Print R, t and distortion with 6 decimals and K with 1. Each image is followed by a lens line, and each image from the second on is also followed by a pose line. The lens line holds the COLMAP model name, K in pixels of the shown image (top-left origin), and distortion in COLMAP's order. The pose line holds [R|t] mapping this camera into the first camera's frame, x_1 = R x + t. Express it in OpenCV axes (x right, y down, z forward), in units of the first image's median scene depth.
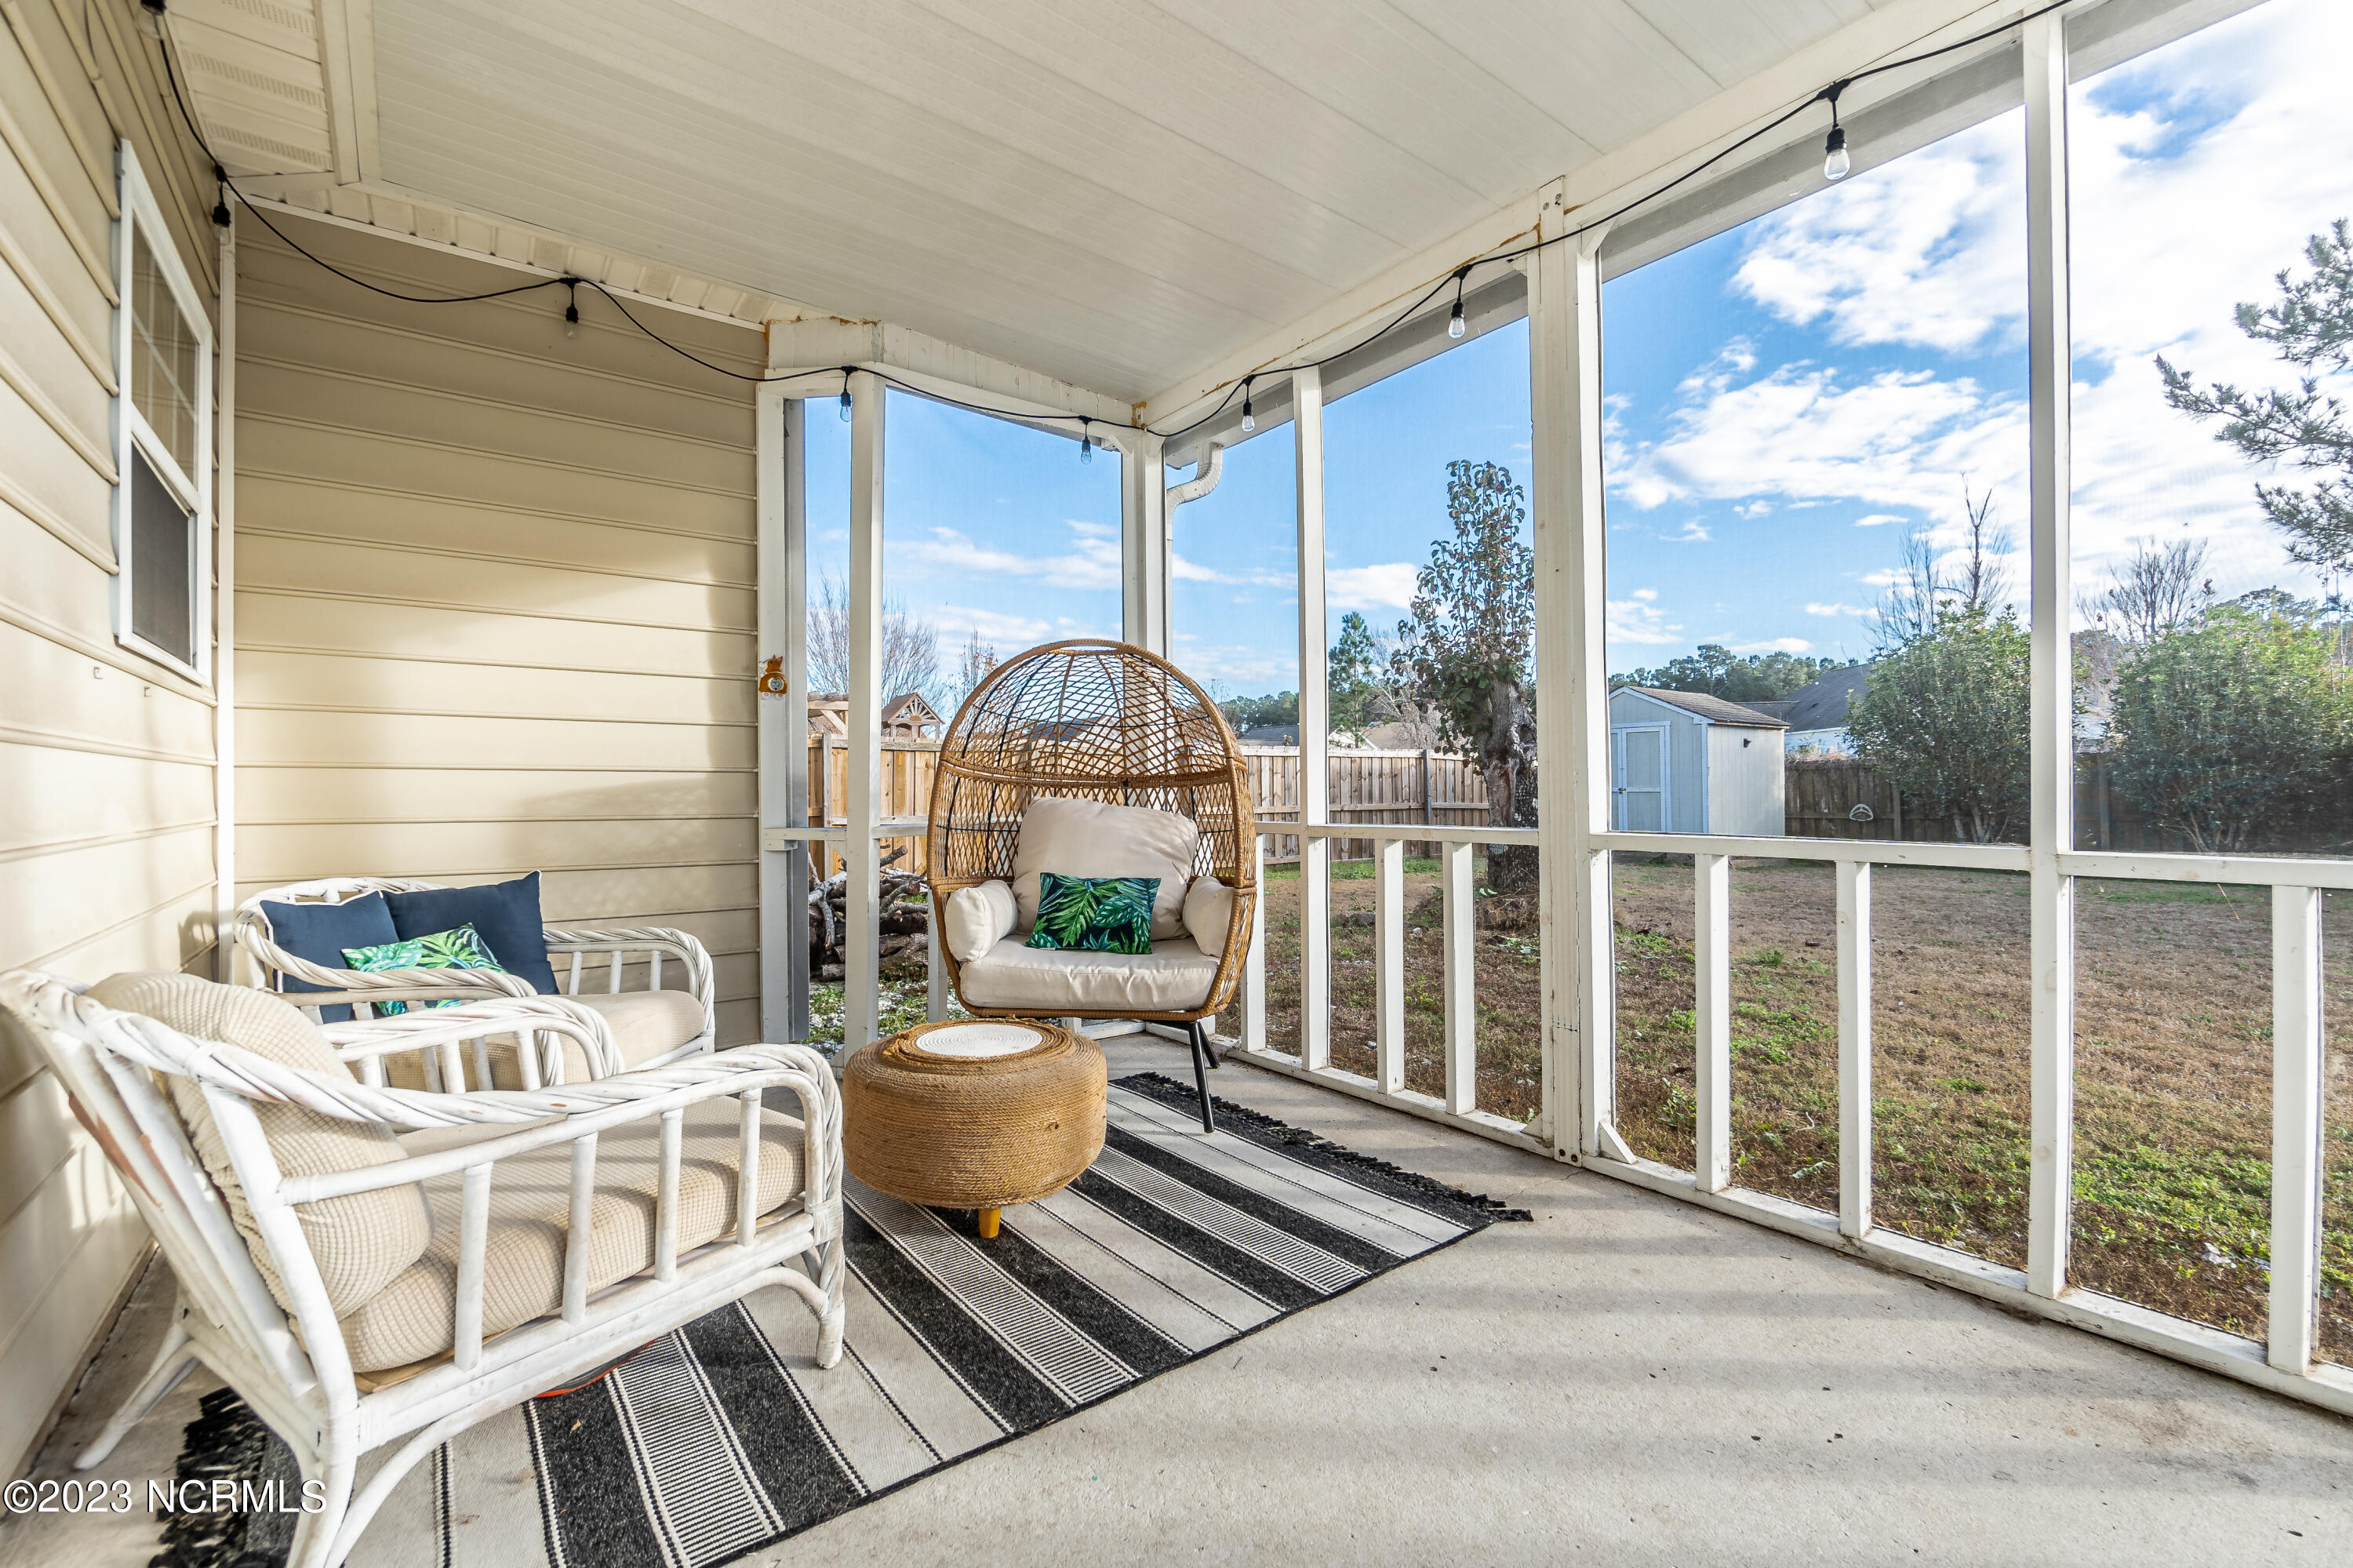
lens RADIAL K [[1018.9, 0, 1165.8], [0, 1018.9, 769.9], [0, 0, 1]] dist [-0.009940, 0.001776]
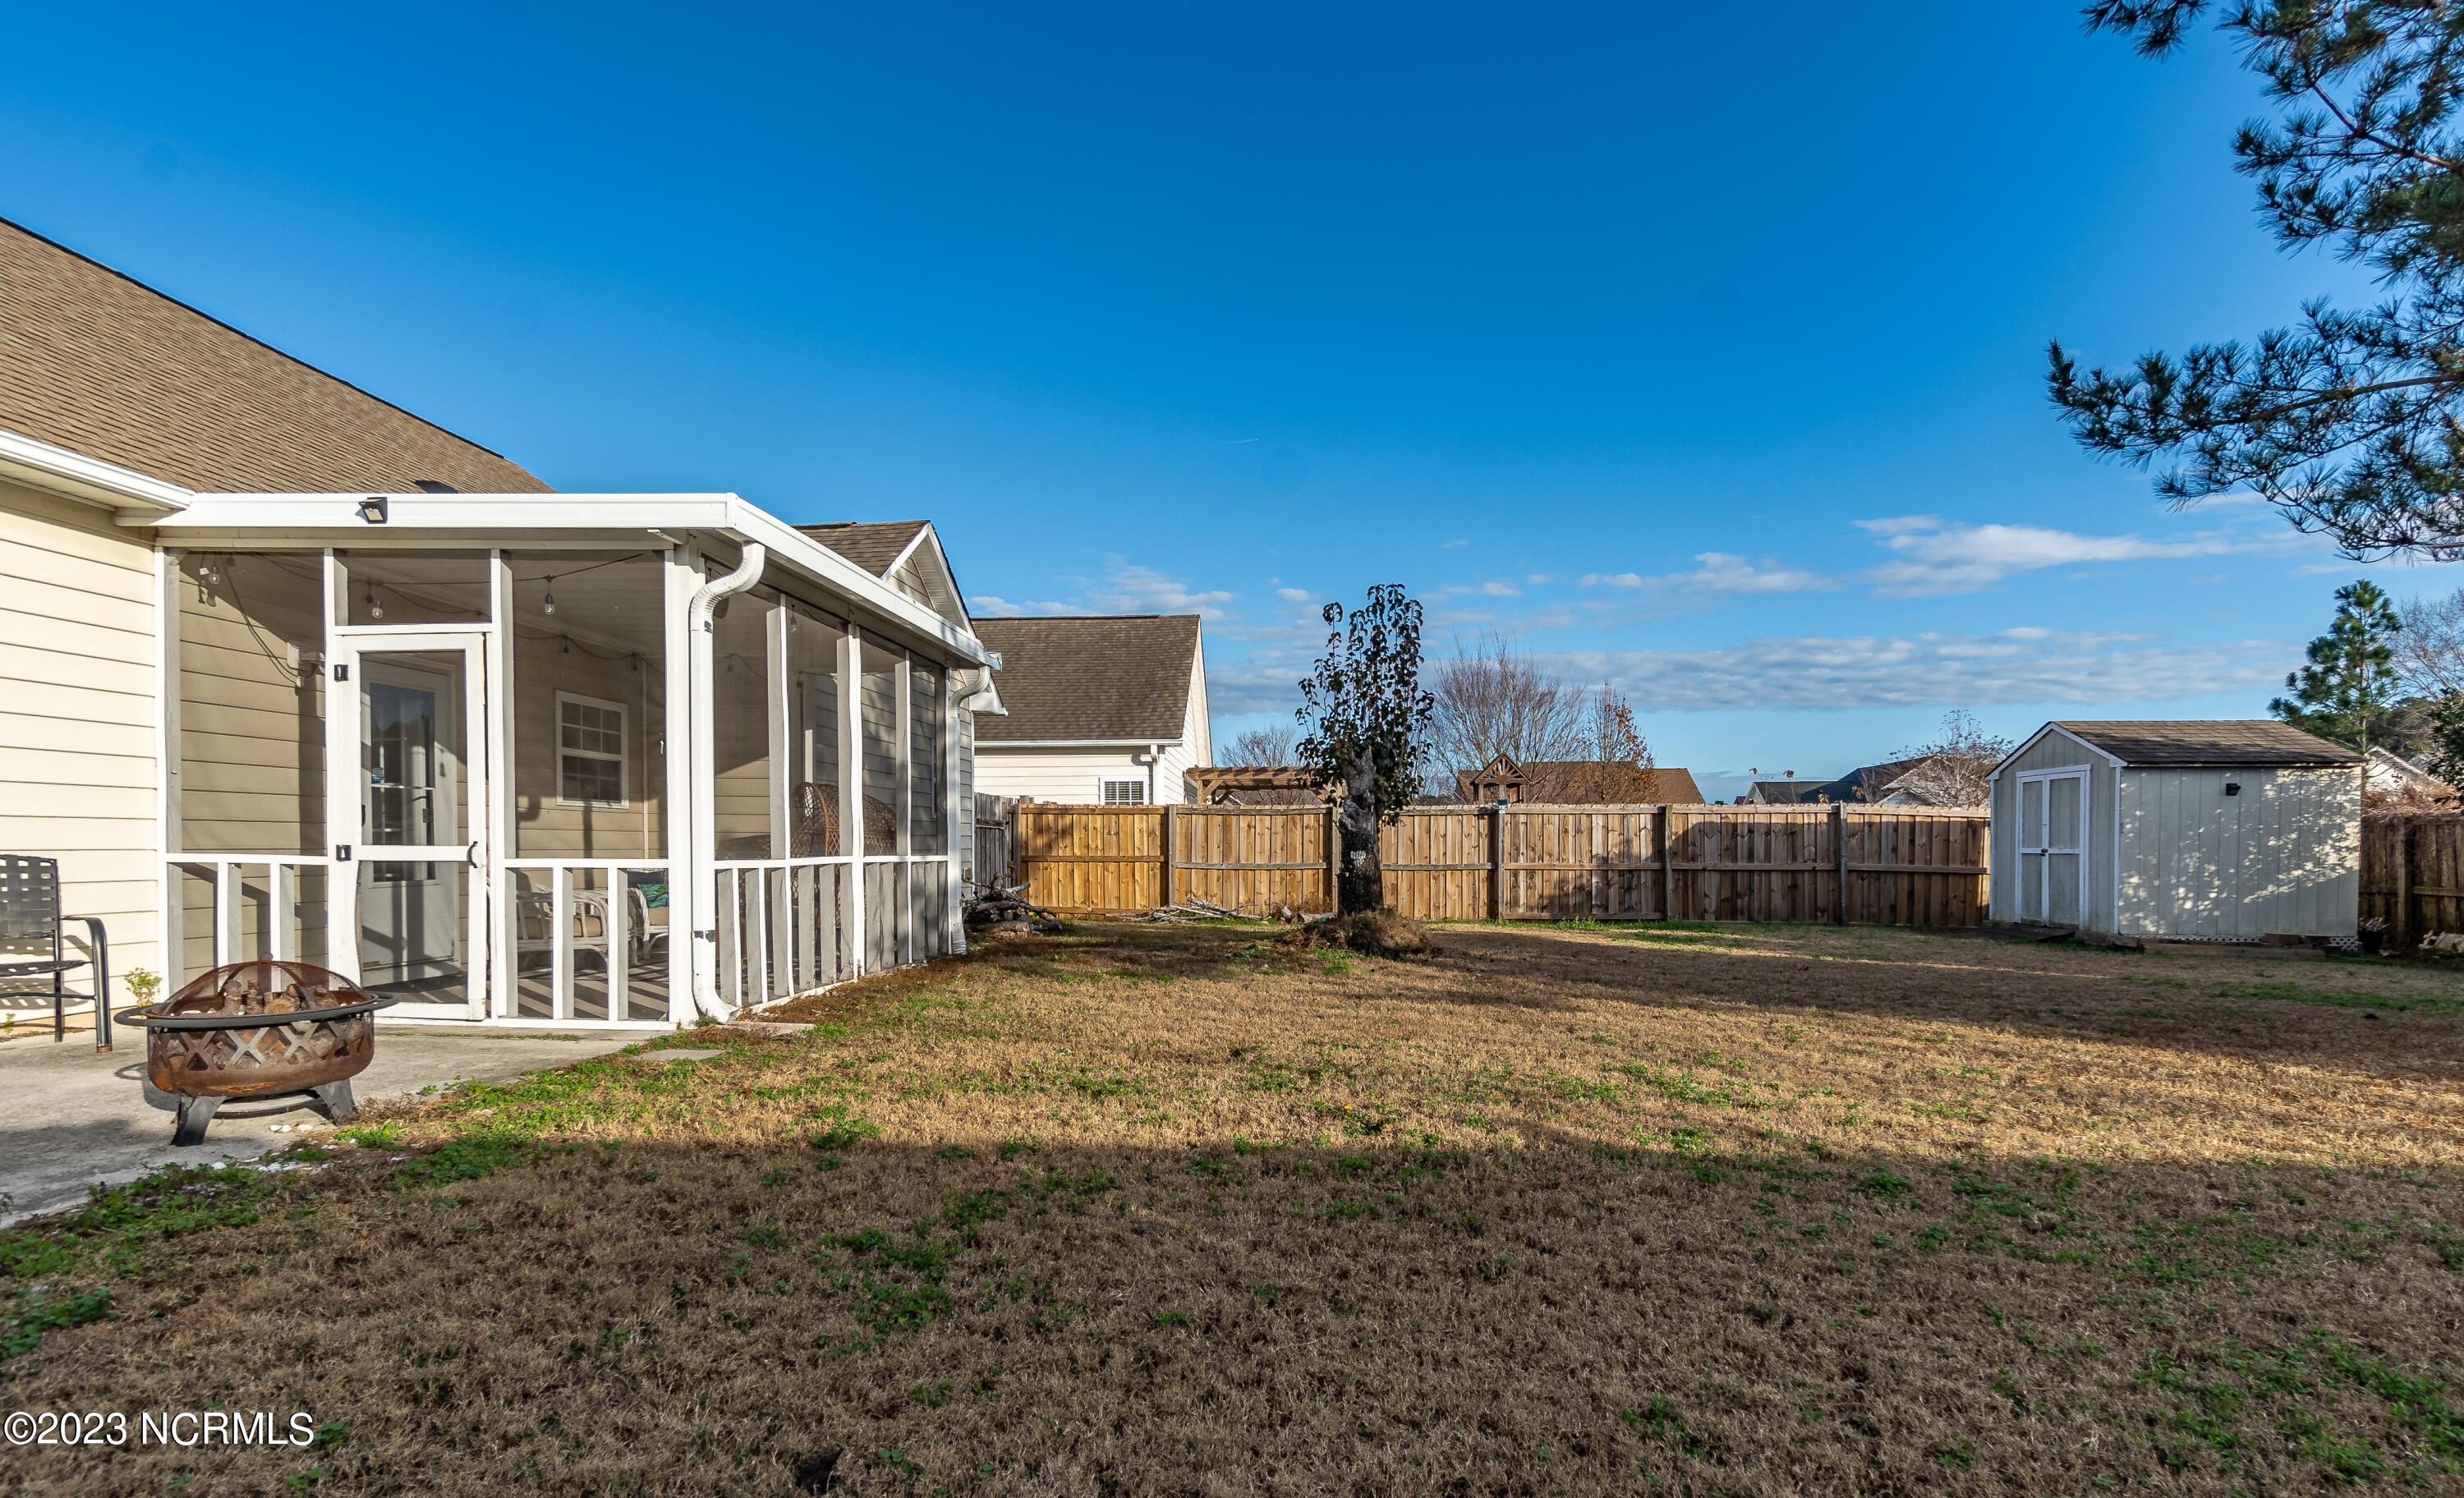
lens RADIAL K [[1135.9, 0, 1269.3], [0, 1135.9, 854.0], [0, 0, 1]] dist [0.018993, 0.000692]
pose [[0.765909, 0.013726, -0.642802, 2.431178], [0.003337, 0.999674, 0.025323, -0.013551], [0.642940, -0.021540, 0.765613, -0.422628]]
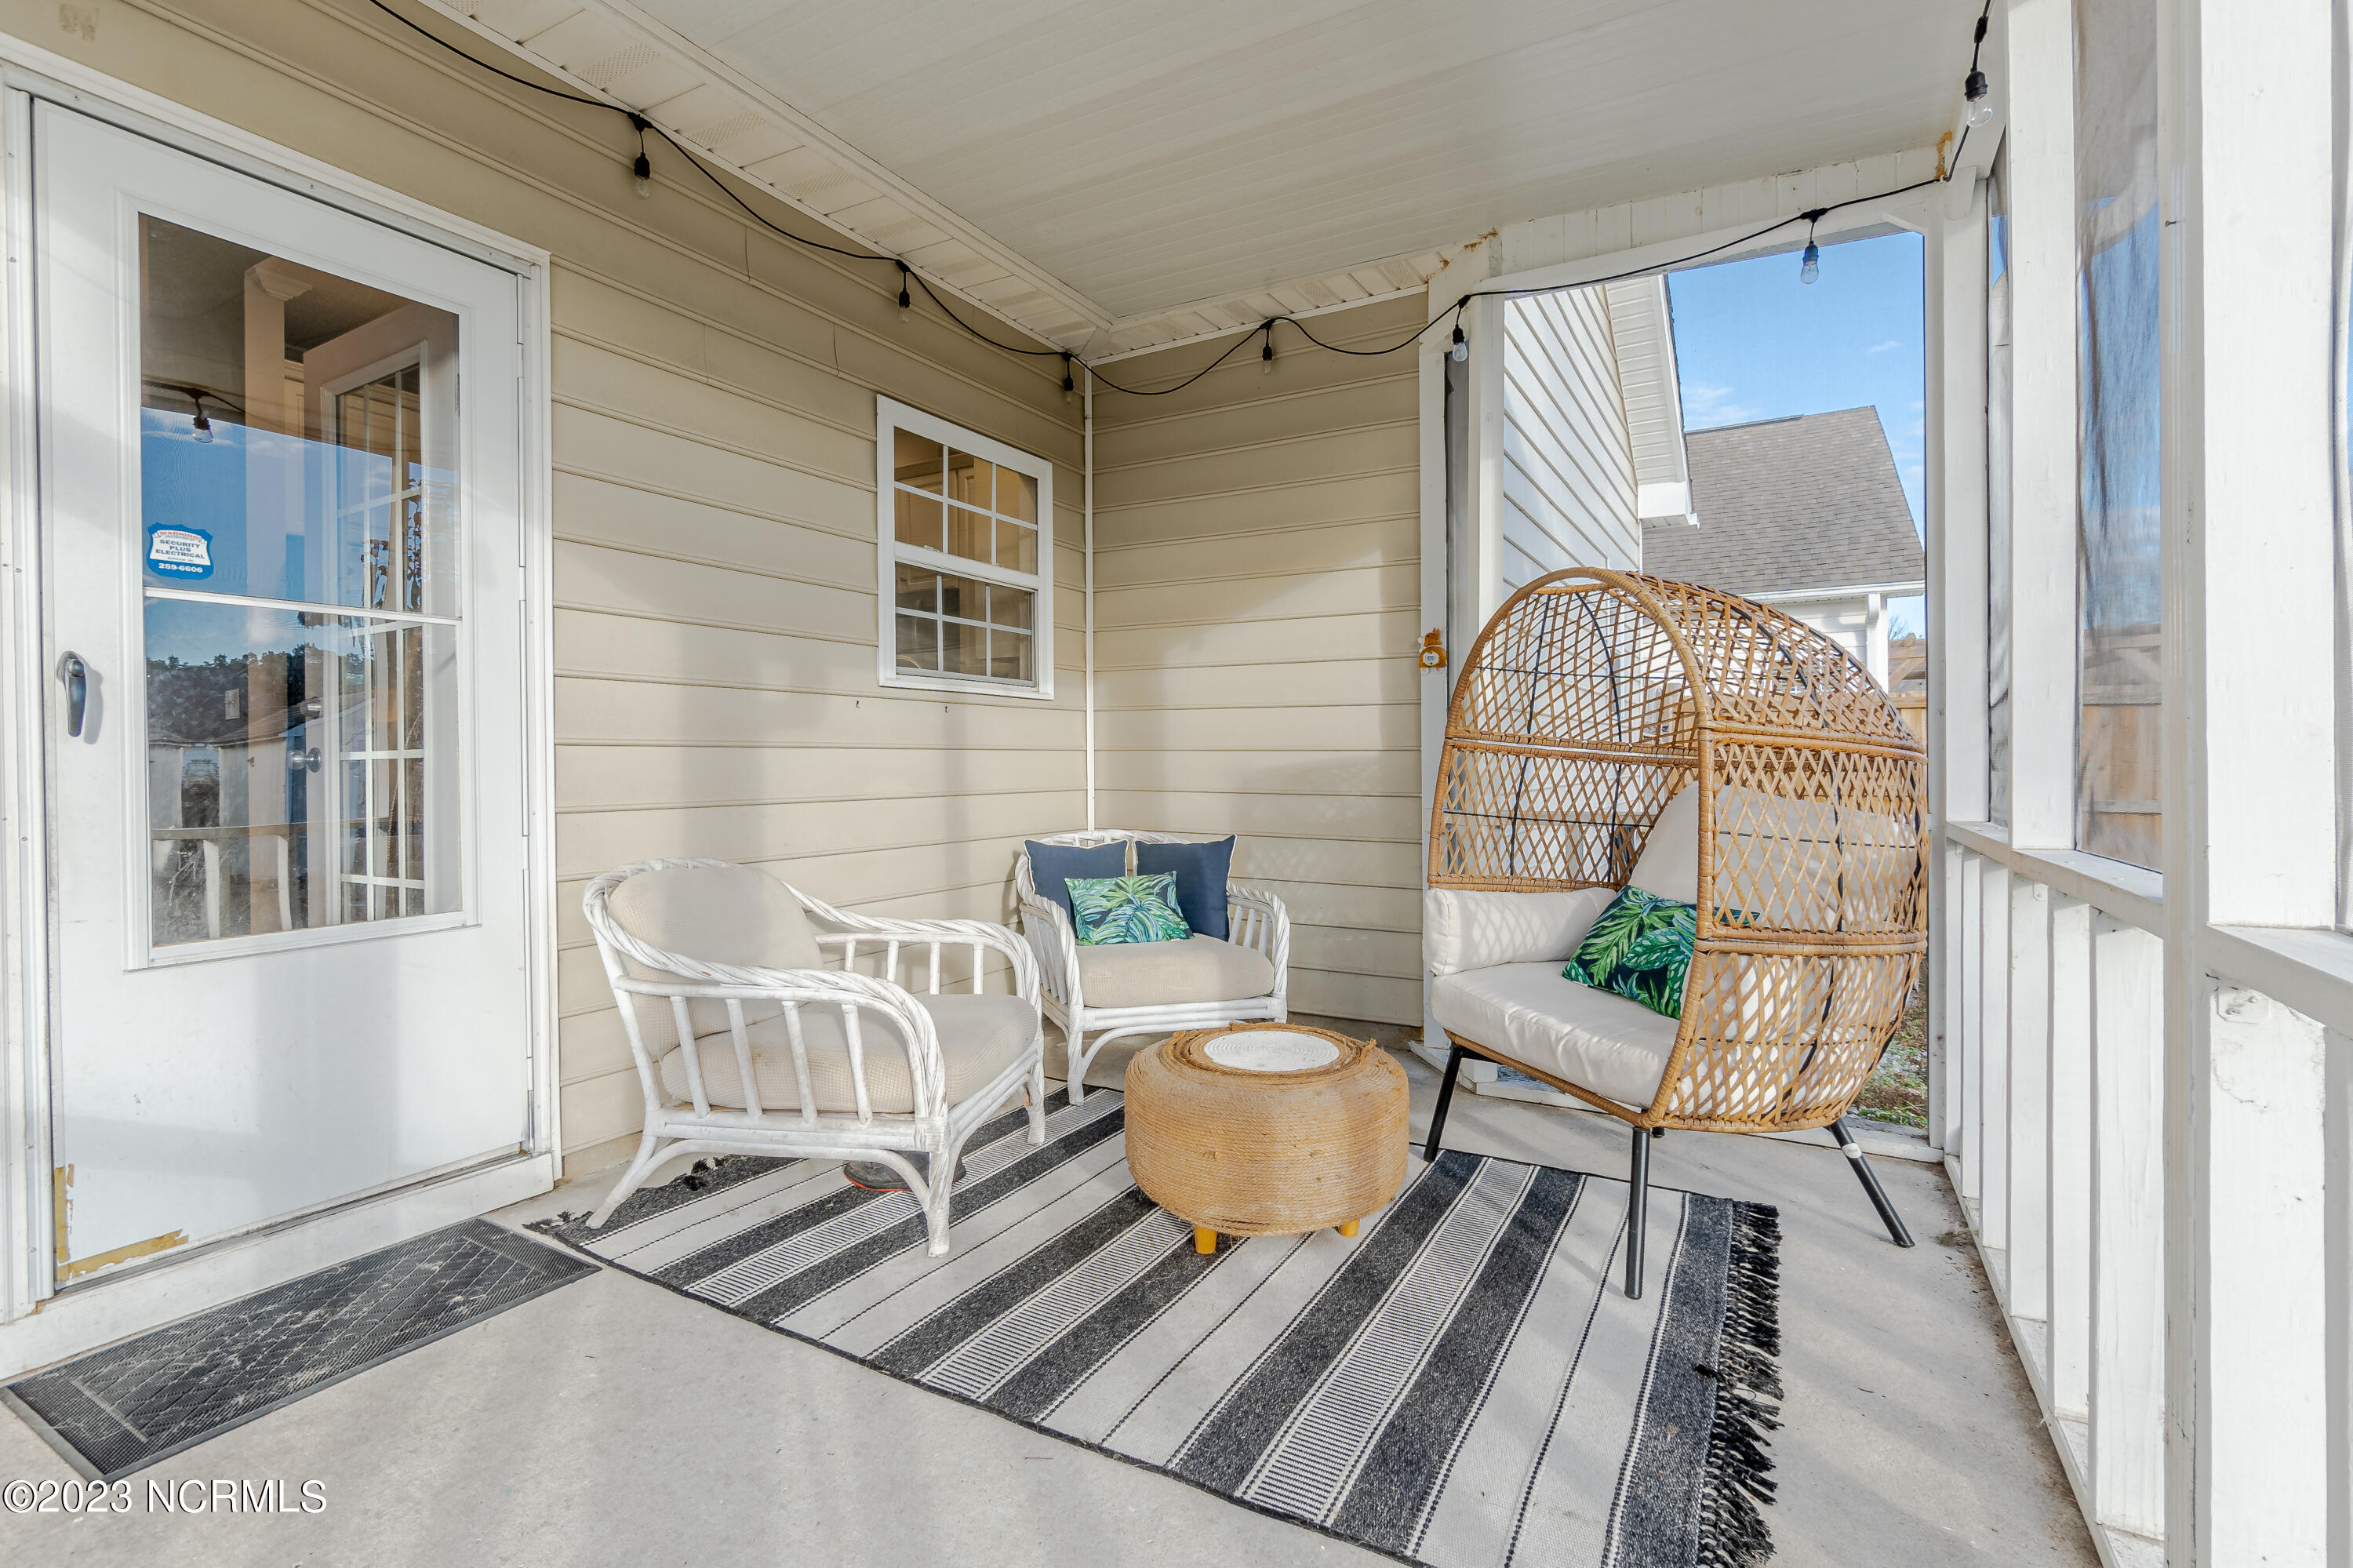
lens RADIAL K [[1080.6, 0, 1171.9], [0, 1080.6, 771.0], [0, 0, 1]] dist [-0.007828, -0.000079]
pose [[0.393576, 0.015039, -0.919169, 0.488360], [0.017202, 0.999571, 0.023720, -0.006937], [0.919131, -0.025147, 0.393149, 0.396299]]
